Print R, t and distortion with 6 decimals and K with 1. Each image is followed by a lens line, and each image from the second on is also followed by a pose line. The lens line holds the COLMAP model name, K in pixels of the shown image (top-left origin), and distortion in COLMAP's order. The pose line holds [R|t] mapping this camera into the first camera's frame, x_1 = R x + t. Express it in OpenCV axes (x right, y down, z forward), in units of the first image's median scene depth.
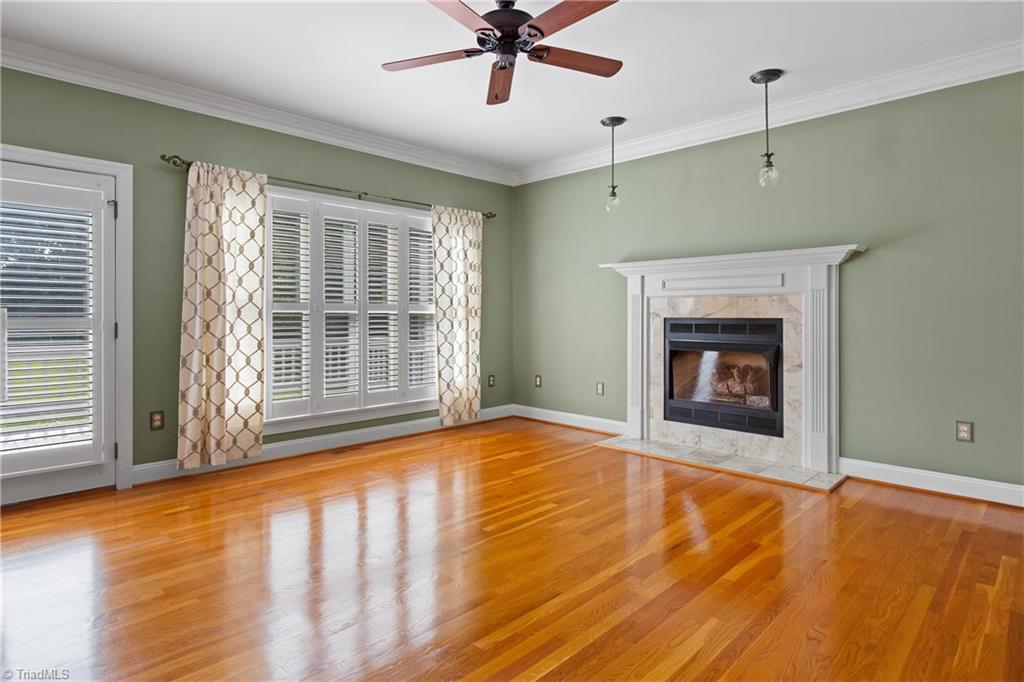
lens RADIAL K [[553.5, 0, 496.7], [0, 553.5, 316.8], [0, 0, 1]] dist [-0.000704, 0.001313]
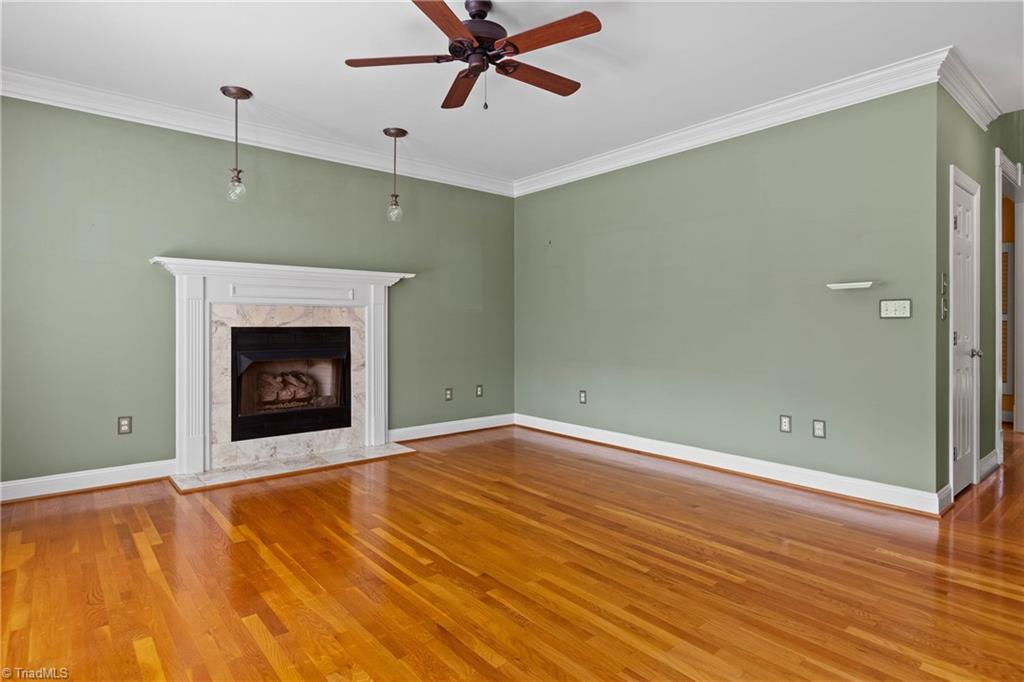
lens RADIAL K [[553.5, 0, 506.2], [0, 553.5, 323.3], [0, 0, 1]] dist [-0.000704, 0.001313]
pose [[0.070711, 0.003826, 0.997490, -0.688987], [0.002290, 0.999989, -0.003998, 0.000736], [-0.997494, 0.002567, 0.070701, 0.615592]]
